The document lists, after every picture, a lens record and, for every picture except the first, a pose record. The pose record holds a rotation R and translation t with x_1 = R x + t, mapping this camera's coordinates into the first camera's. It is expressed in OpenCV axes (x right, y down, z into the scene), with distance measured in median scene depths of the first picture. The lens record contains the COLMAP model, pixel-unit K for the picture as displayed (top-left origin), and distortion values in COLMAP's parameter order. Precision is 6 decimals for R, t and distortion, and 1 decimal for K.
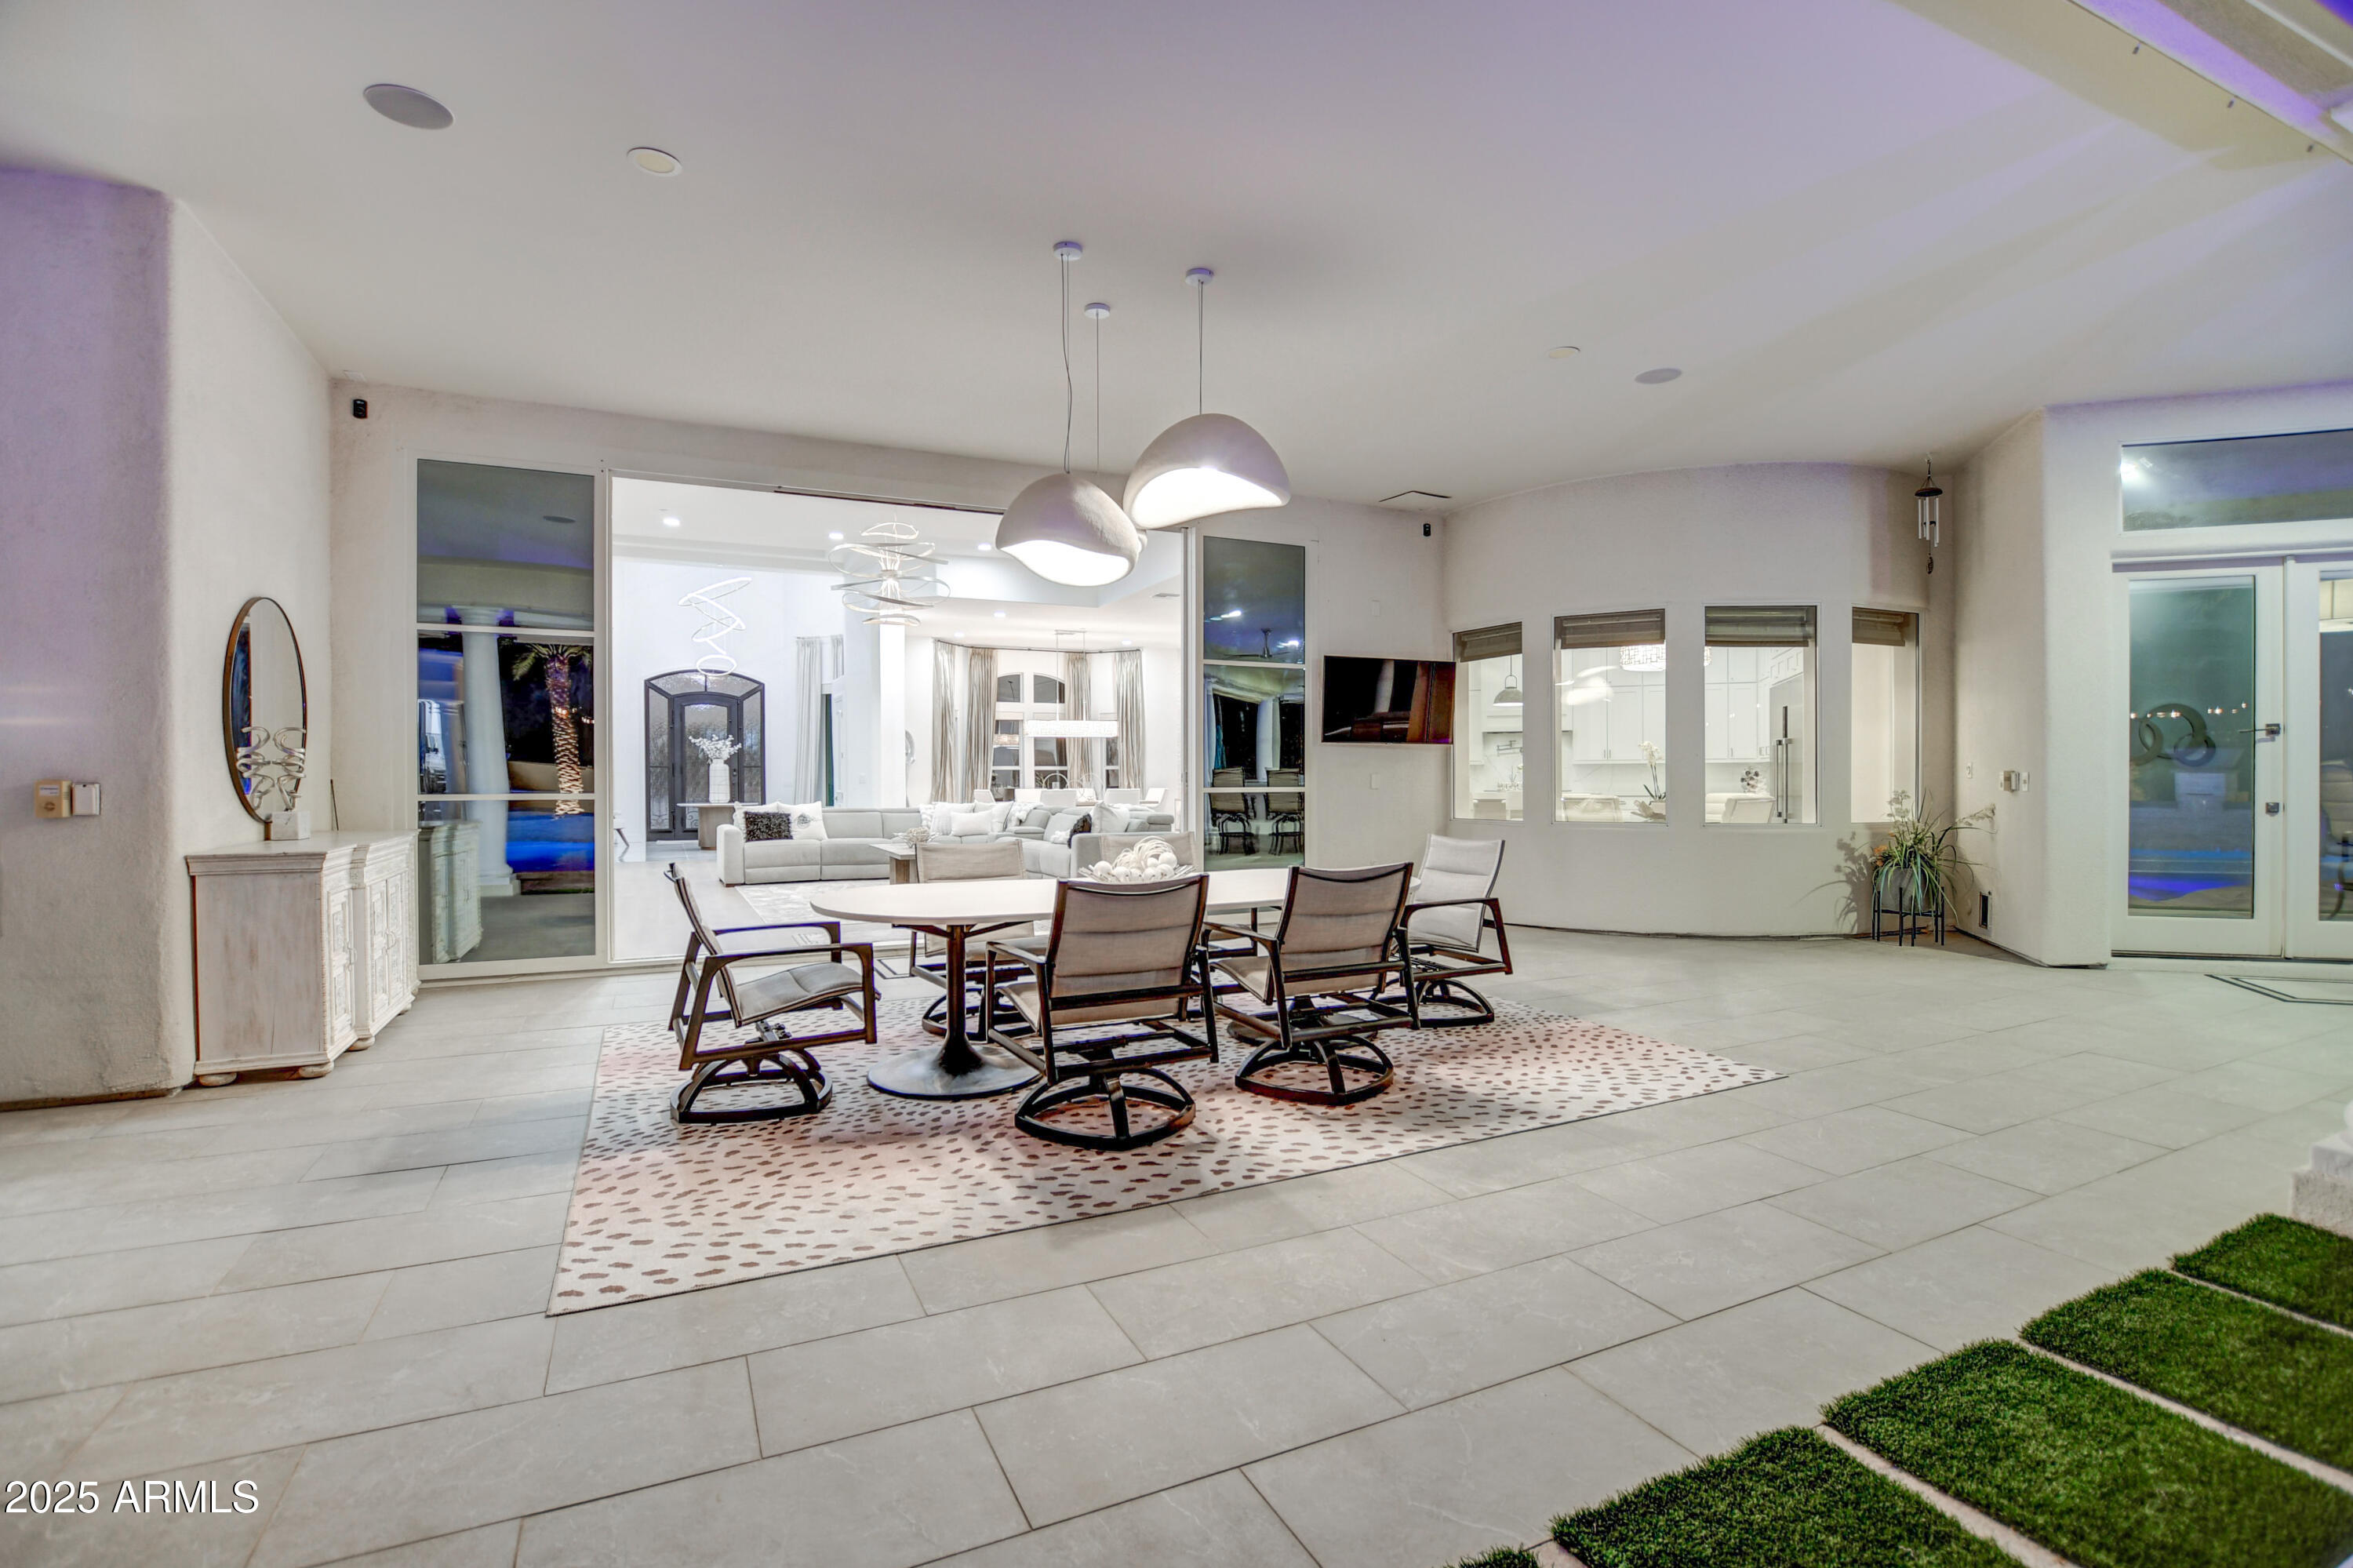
lens RADIAL K [[1035.7, 0, 1219.9], [0, 1035.7, 776.4], [0, 0, 1]] dist [-0.026960, 0.001102]
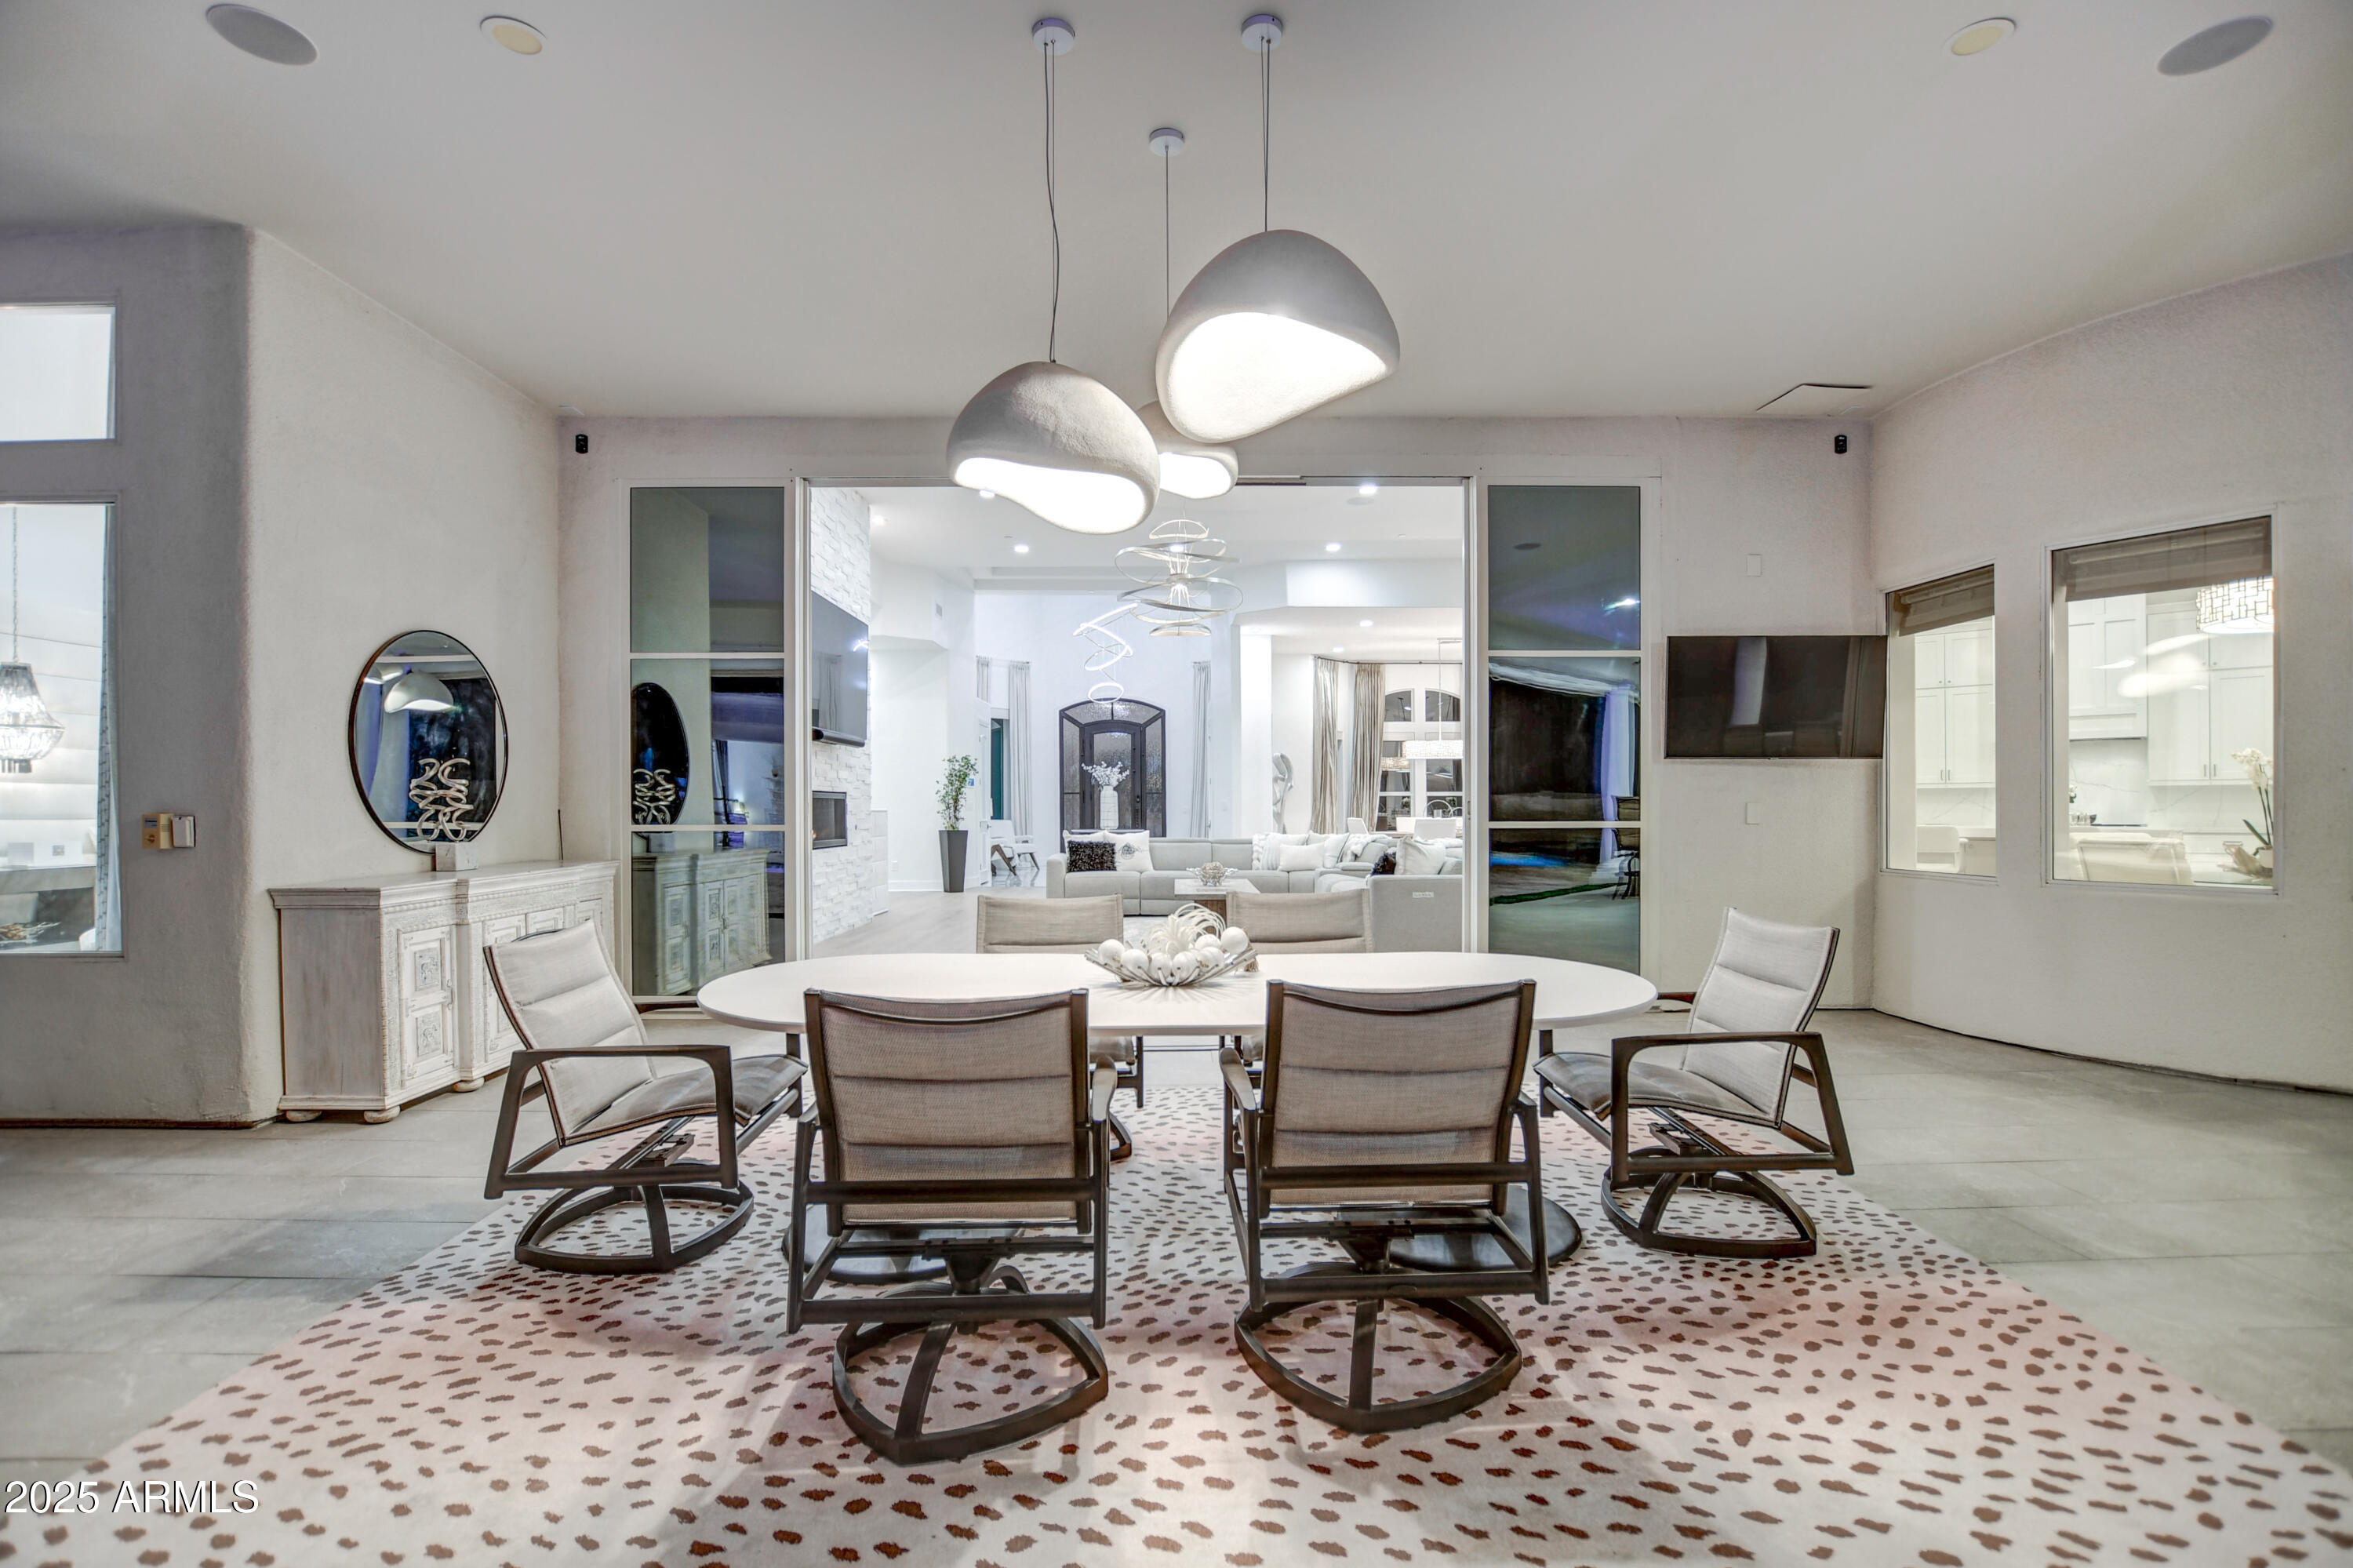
lens RADIAL K [[1035.7, 0, 1290.0], [0, 1035.7, 798.6], [0, 0, 1]] dist [-0.026960, 0.001102]
pose [[0.915096, -0.000975, -0.403236, 0.250256], [0.000124, 0.999998, -0.002137, -0.006605], [0.403237, 0.001906, 0.915094, 0.419775]]
